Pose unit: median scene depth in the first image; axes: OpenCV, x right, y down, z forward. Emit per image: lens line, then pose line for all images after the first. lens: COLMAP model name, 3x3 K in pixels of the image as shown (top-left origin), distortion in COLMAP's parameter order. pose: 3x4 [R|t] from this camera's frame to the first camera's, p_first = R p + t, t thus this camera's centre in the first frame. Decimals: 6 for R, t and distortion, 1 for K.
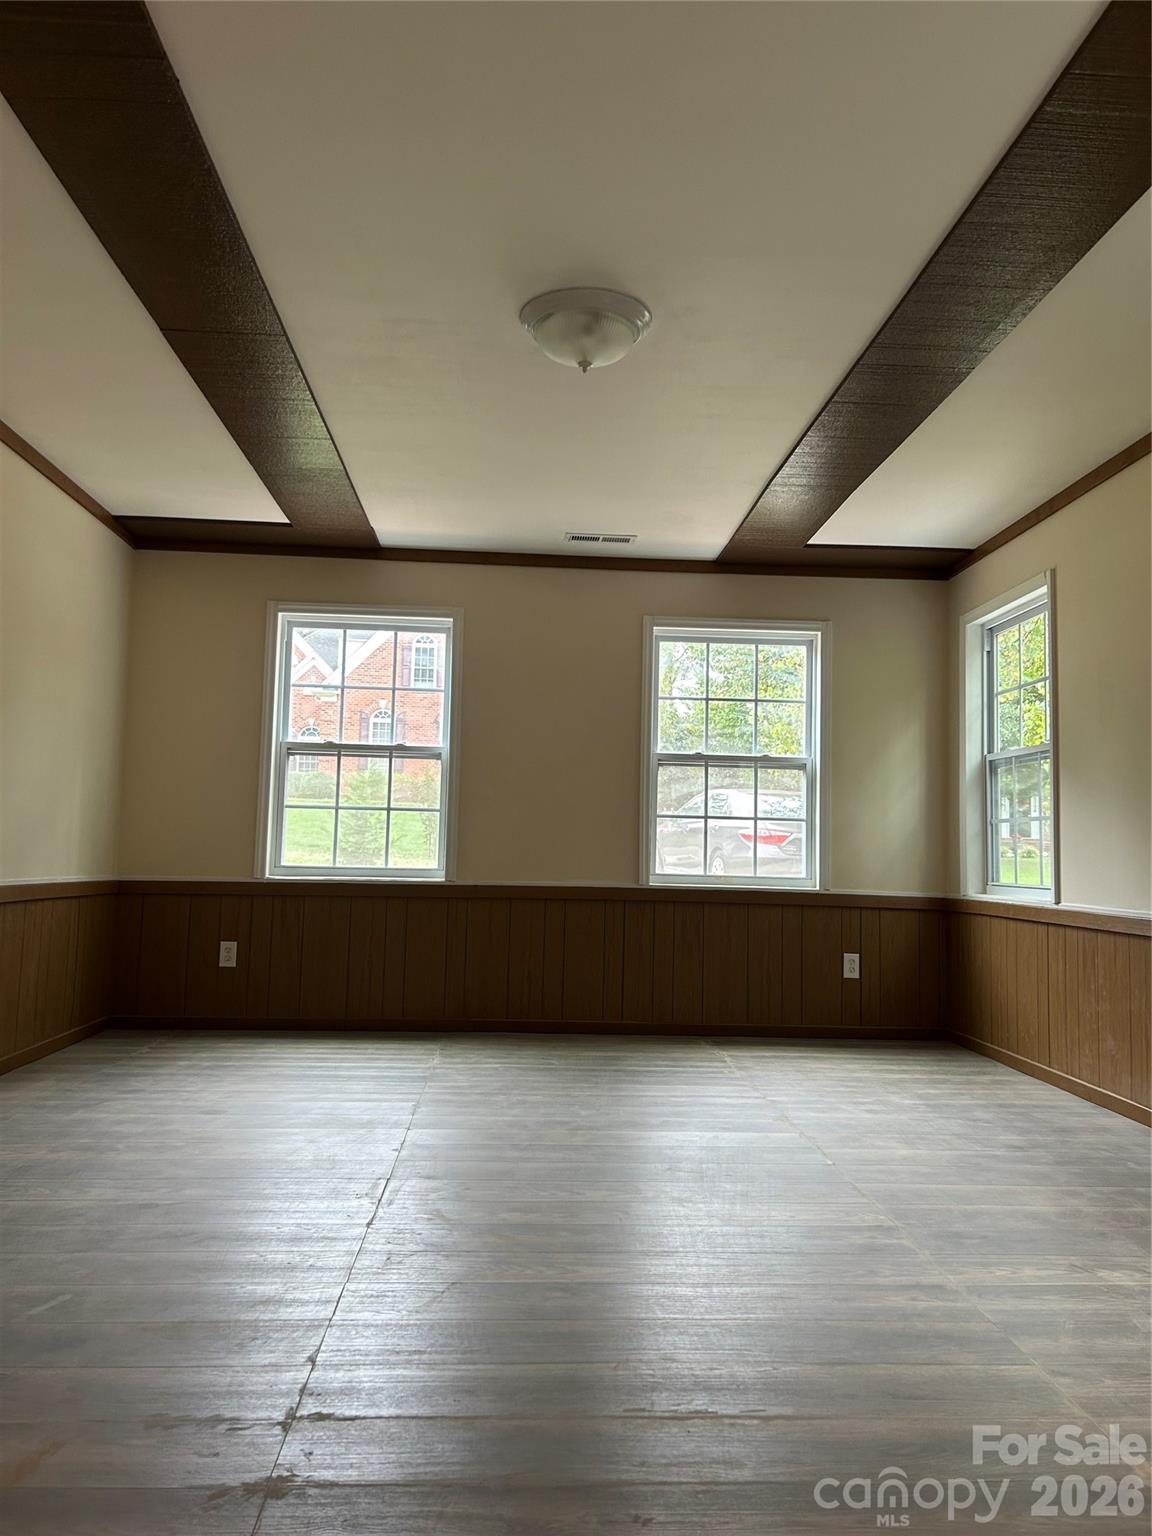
lens RADIAL K [[1155.6, 0, 584.0], [0, 1155.6, 753.5], [0, 0, 1]] dist [0.048444, -0.056262]
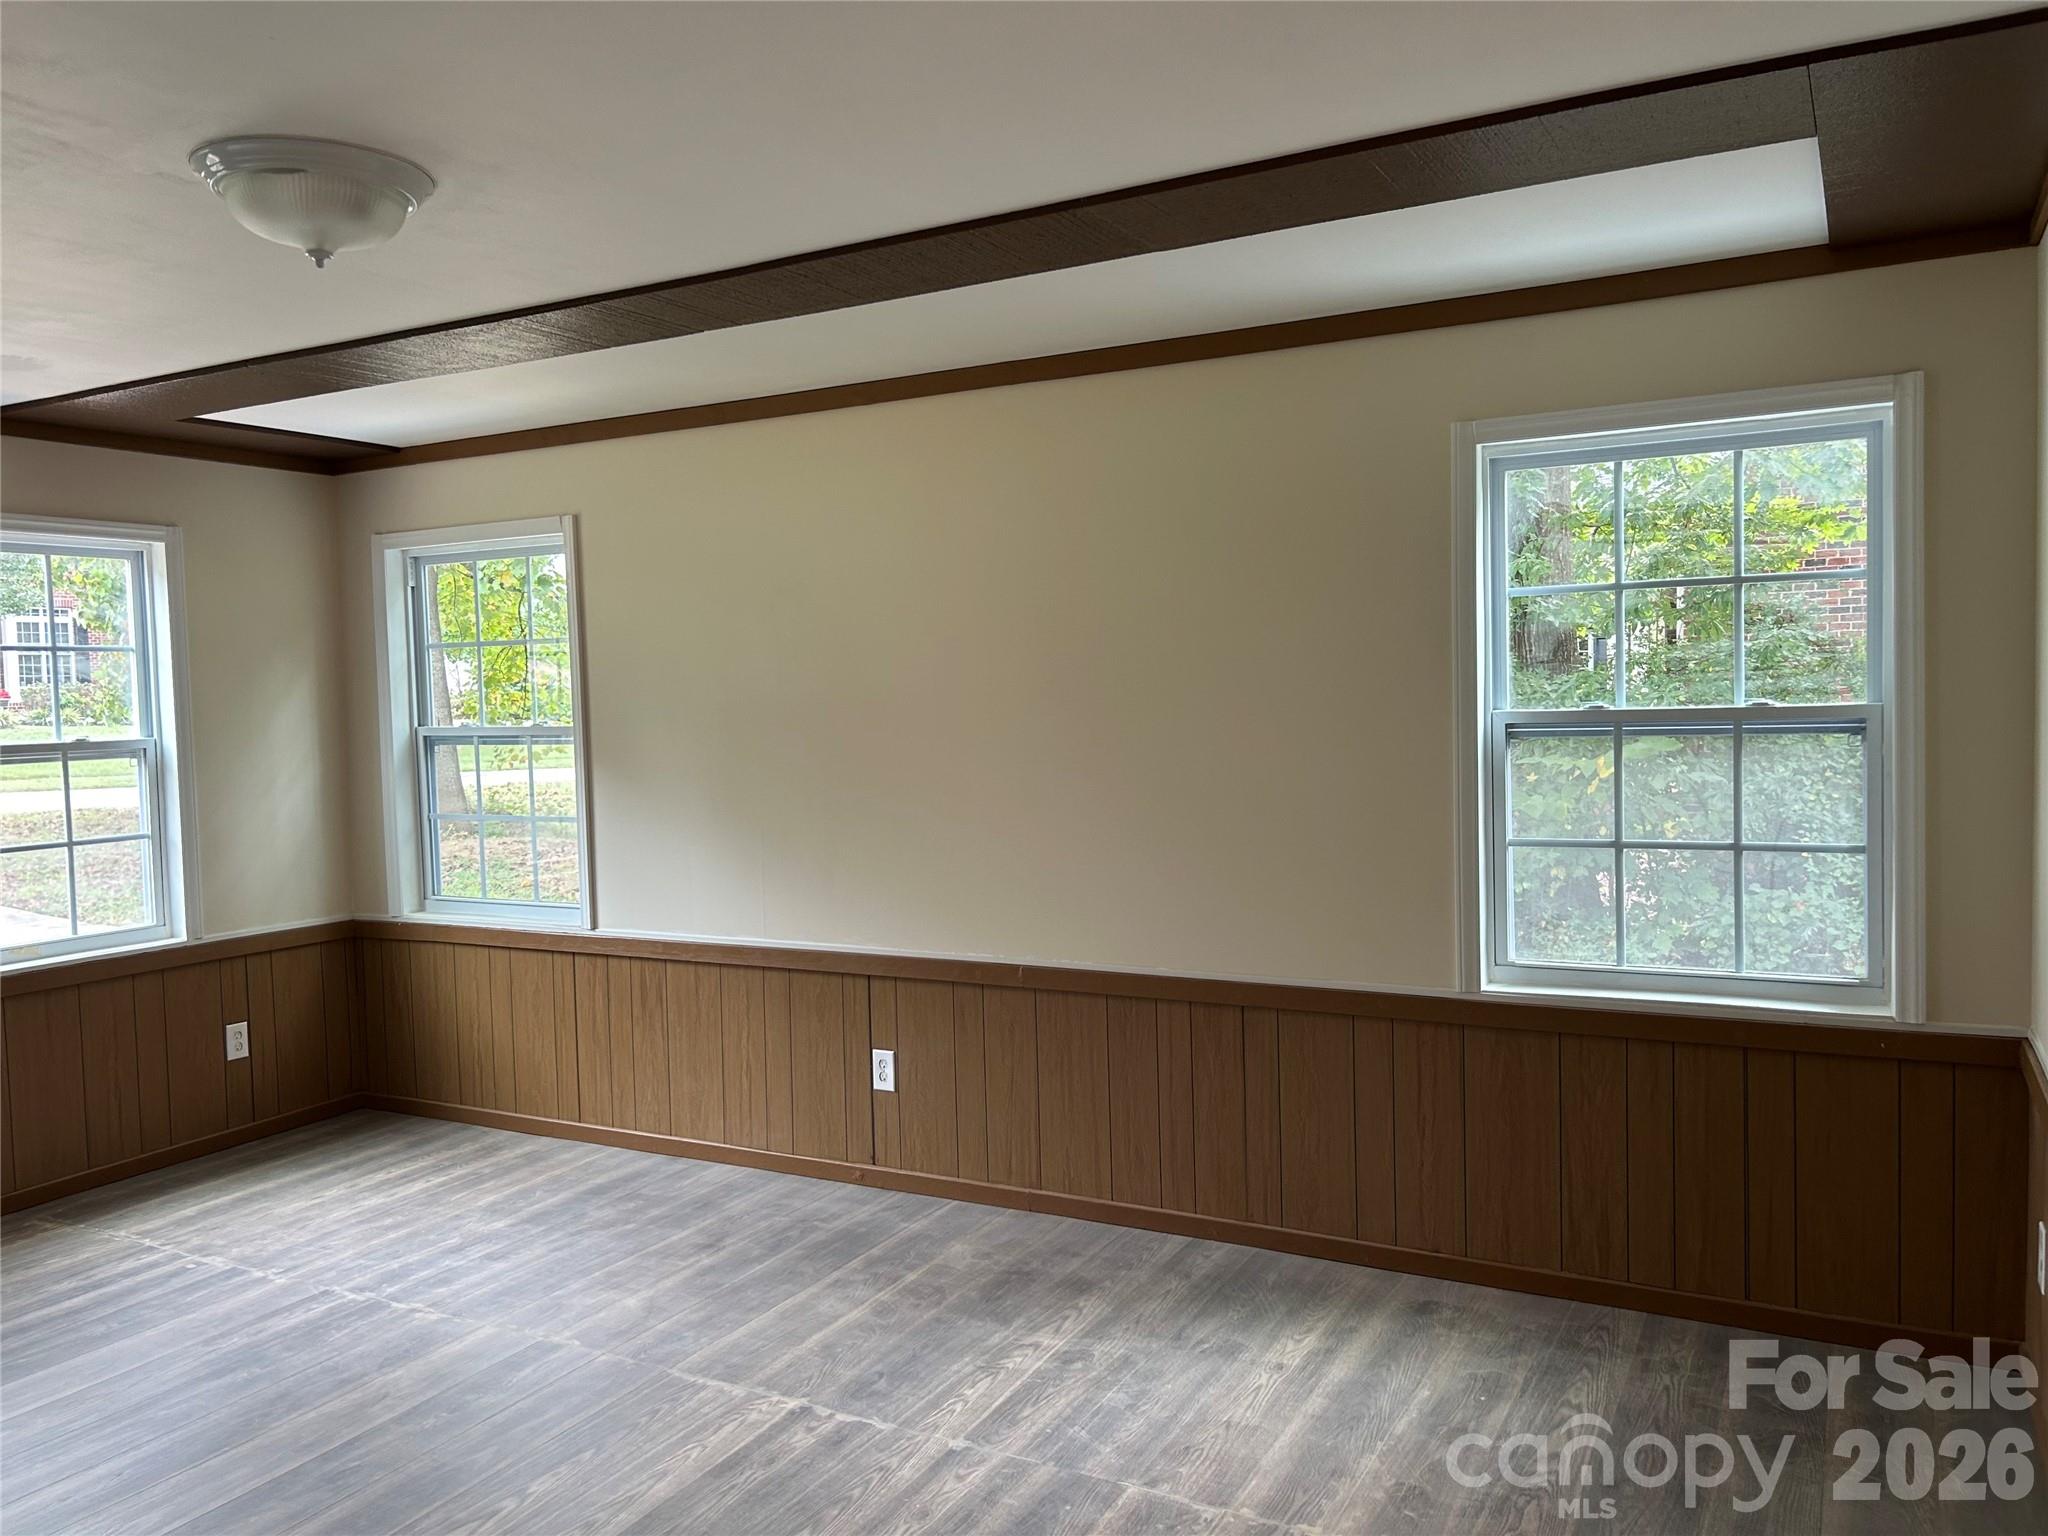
lens RADIAL K [[1540.8, 0, 1005.8], [0, 1540.8, 768.1], [0, 0, 1]] dist [0.048444, -0.056262]
pose [[0.534577, -0.081377, 0.841193, -0.287106], [-0.035379, 0.992326, 0.118481, -0.102249], [-0.844379, -0.093097, 0.527596, 0.146112]]
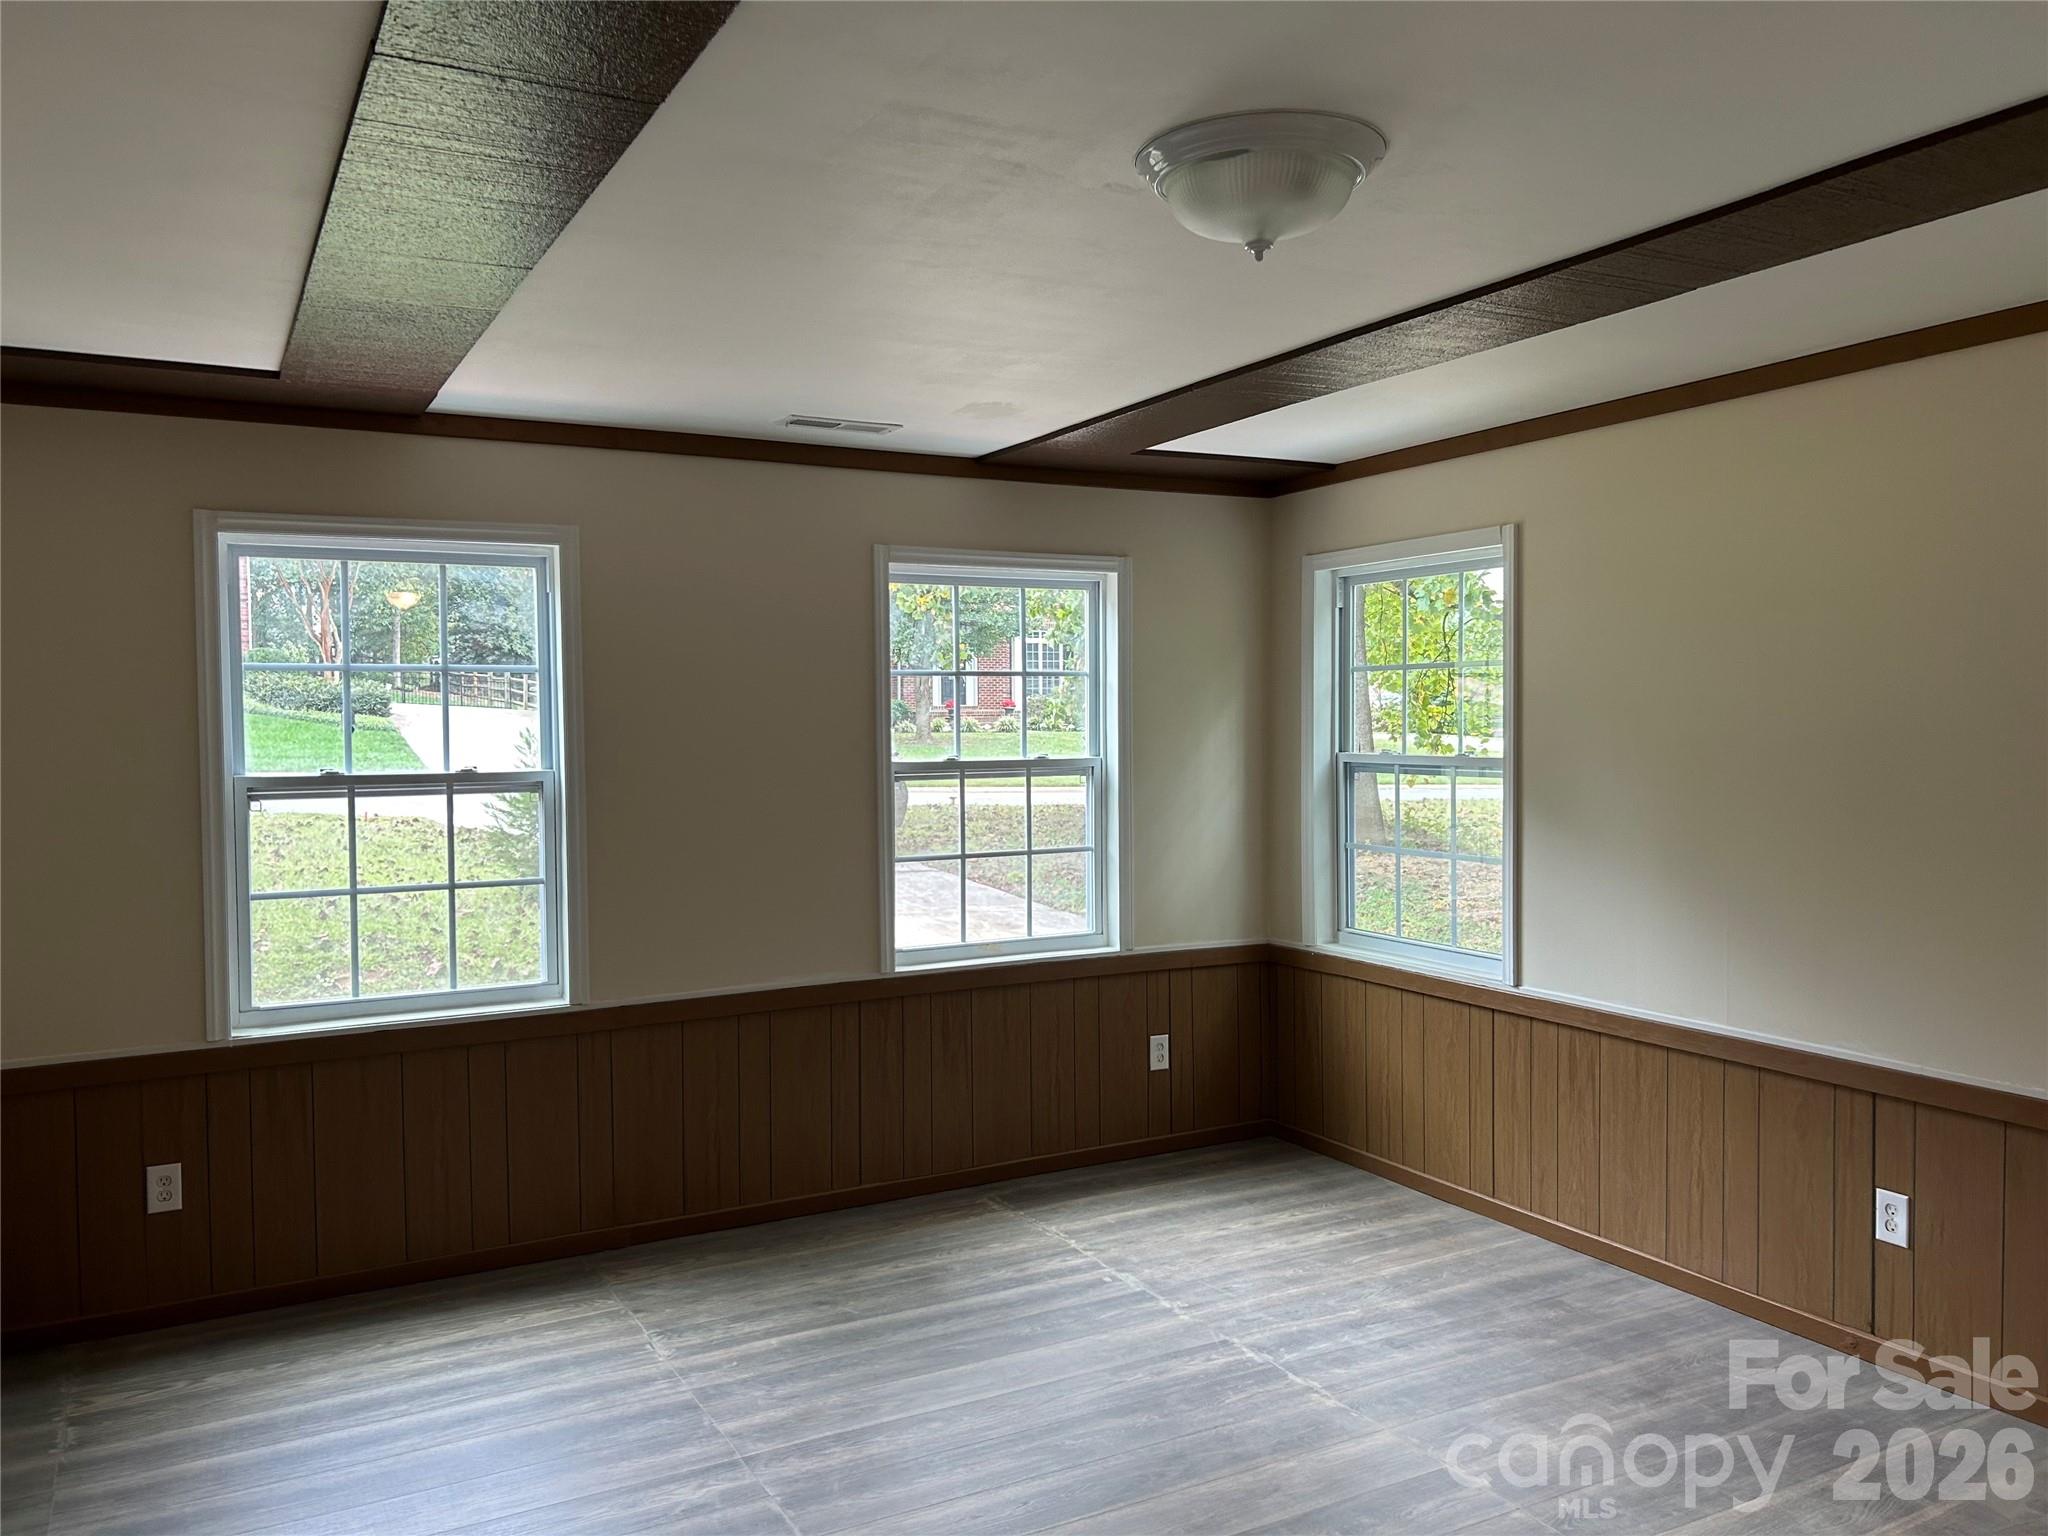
lens RADIAL K [[1540.8, 0, 1013.6], [0, 1540.8, 777.1], [0, 0, 1]] dist [0.048444, -0.056262]
pose [[0.906655, -0.048085, 0.419123, -0.236110], [-0.006649, 0.991731, 0.128163, -0.103640], [-0.421820, -0.118986, 0.898838, 0.213157]]
